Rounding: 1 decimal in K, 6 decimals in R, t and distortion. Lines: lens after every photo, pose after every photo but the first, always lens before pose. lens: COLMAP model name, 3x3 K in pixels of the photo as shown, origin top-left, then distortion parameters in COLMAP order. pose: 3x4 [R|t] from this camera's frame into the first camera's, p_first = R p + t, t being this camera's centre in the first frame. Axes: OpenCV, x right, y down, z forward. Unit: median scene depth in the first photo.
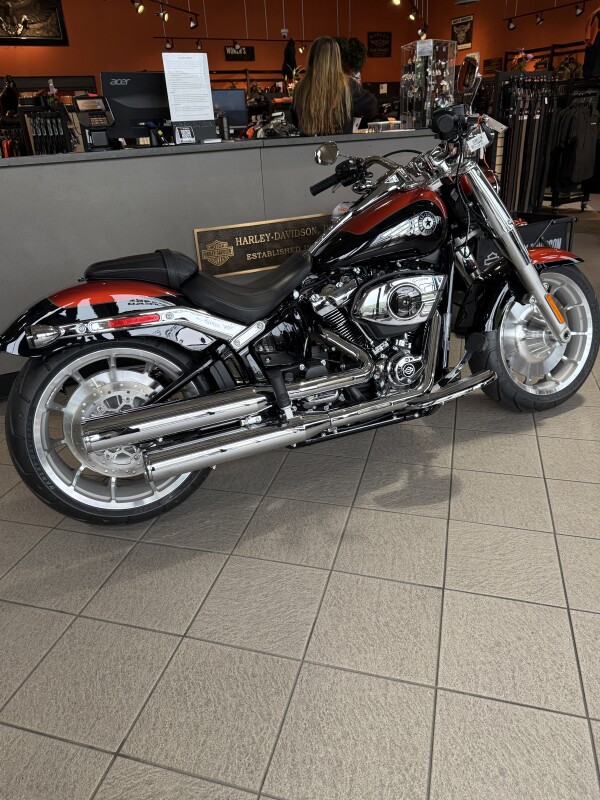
lens RADIAL K [[579.9, 0, 299.7], [0, 579.9, 407.9], [0, 0, 1]] dist [0.013960, -0.018332]
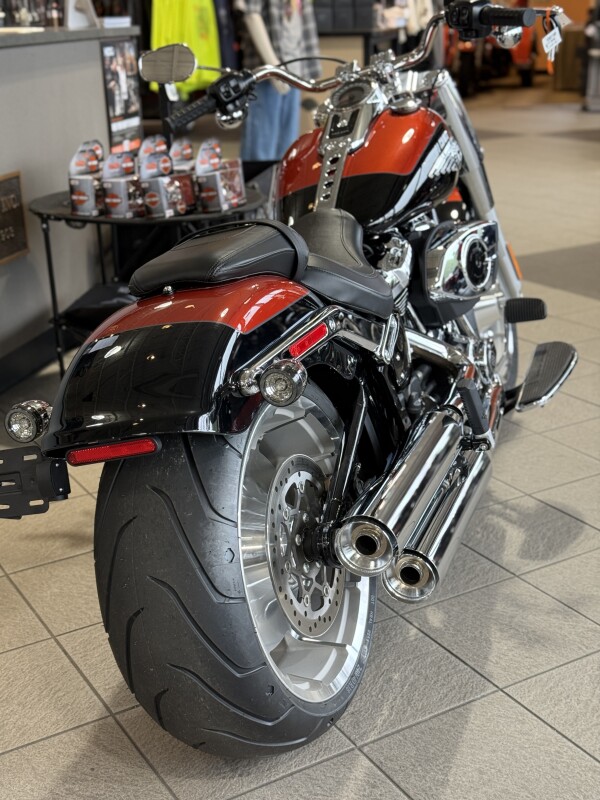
lens RADIAL K [[1148.6, 0, 299.3], [0, 1148.6, 403.8], [0, 0, 1]] dist [0.120457, 0.000000]
pose [[0.686349, -0.209779, 0.696361, -0.969135], [0.306962, 0.951589, -0.015881, -0.068457], [-0.659318, 0.224656, 0.717516, 0.194997]]
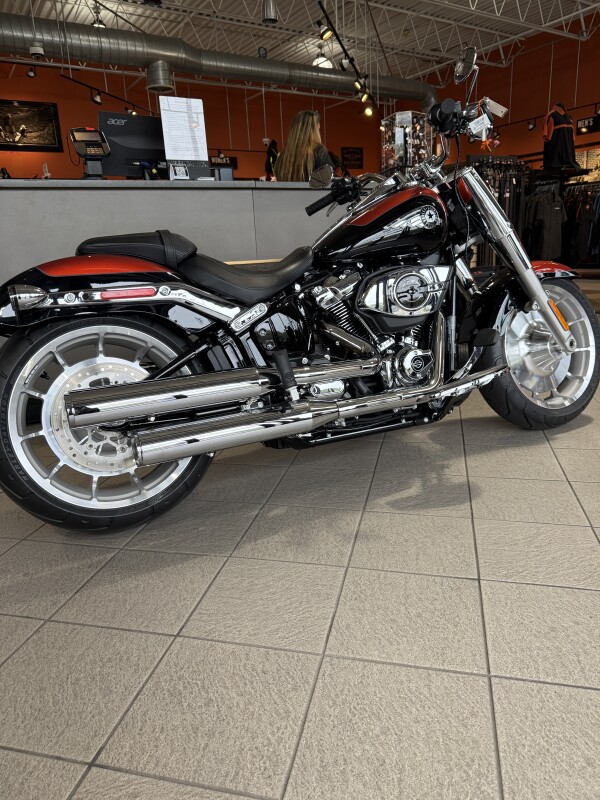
lens RADIAL K [[579.9, 0, 303.0], [0, 579.9, 404.6], [0, 0, 1]] dist [0.013960, -0.018332]
pose [[0.999071, -0.009082, 0.042127, -0.040967], [0.016459, 0.983850, -0.178239, 0.173372], [-0.039828, 0.178767, 0.983085, 0.096096]]
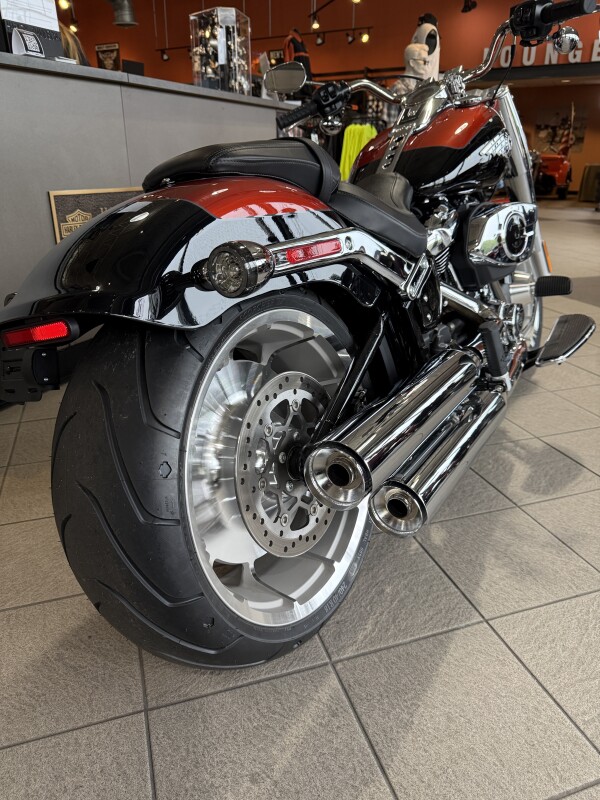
lens RADIAL K [[579.9, 0, 295.5], [0, 579.9, 404.6], [0, 0, 1]] dist [0.013960, -0.018332]
pose [[0.830068, -0.169377, 0.531318, -0.543196], [0.206254, 0.978444, -0.010312, -0.008967], [-0.518118, 0.118146, 0.847110, 0.513825]]
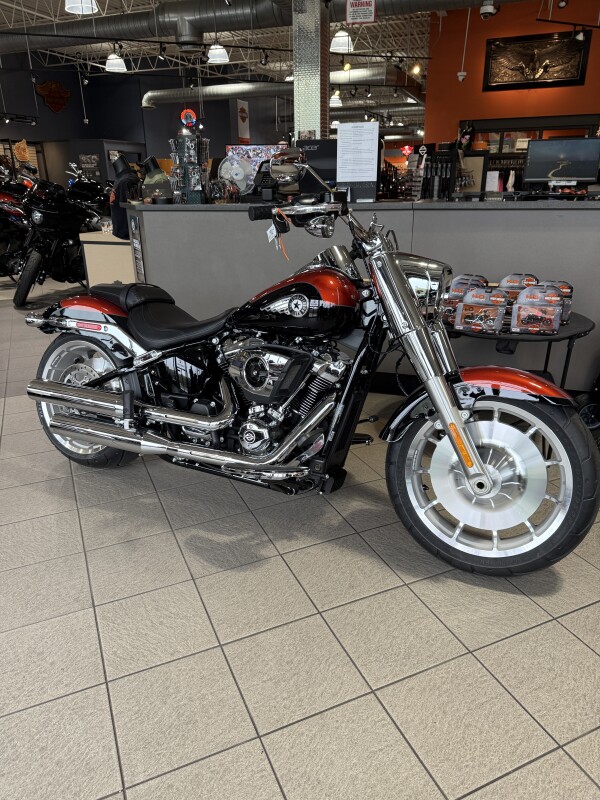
lens RADIAL K [[579.9, 0, 299.7], [0, 579.9, 398.4], [0, 0, 1]] dist [0.013960, -0.018332]
pose [[0.636246, 0.316936, -0.703379, 0.993077], [-0.353419, 0.930165, 0.099437, -0.276403], [0.685774, 0.185321, 0.703825, 0.341174]]
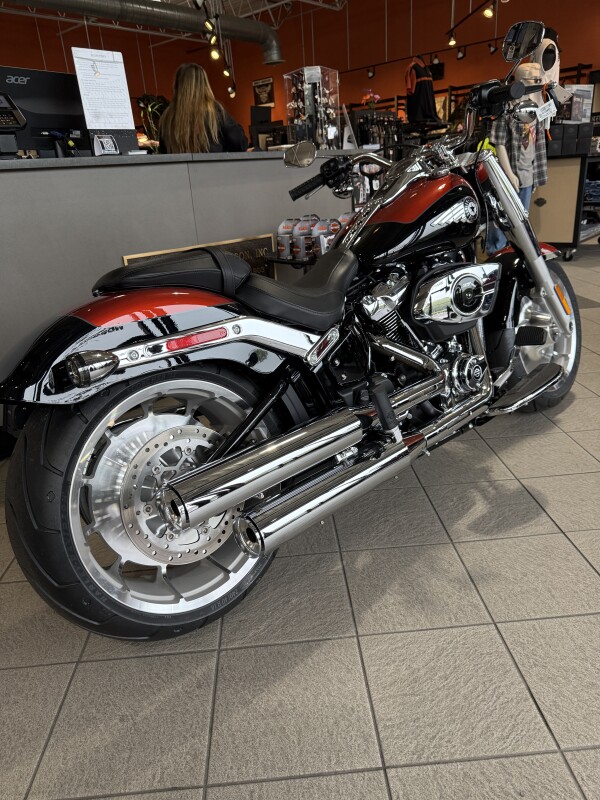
lens RADIAL K [[579.9, 0, 296.5], [0, 579.9, 403.7], [0, 0, 1]] dist [0.013960, -0.018332]
pose [[0.946867, -0.131322, 0.293594, -0.348382], [0.159447, 0.984437, -0.073900, 0.002057], [-0.279320, 0.116786, 0.953070, 0.258221]]
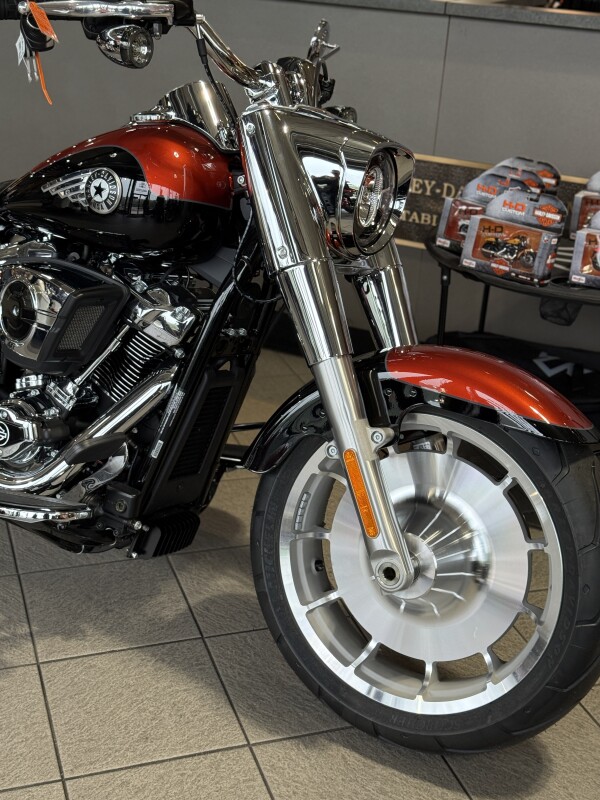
lens RADIAL K [[1148.6, 0, 297.7], [0, 1148.6, 406.0], [0, 0, 1]] dist [0.120457, 0.000000]
pose [[0.584852, 0.410341, -0.699691, 1.139414], [-0.448357, 0.882388, 0.142716, -0.382663], [0.675961, 0.230243, 0.700046, 0.456251]]
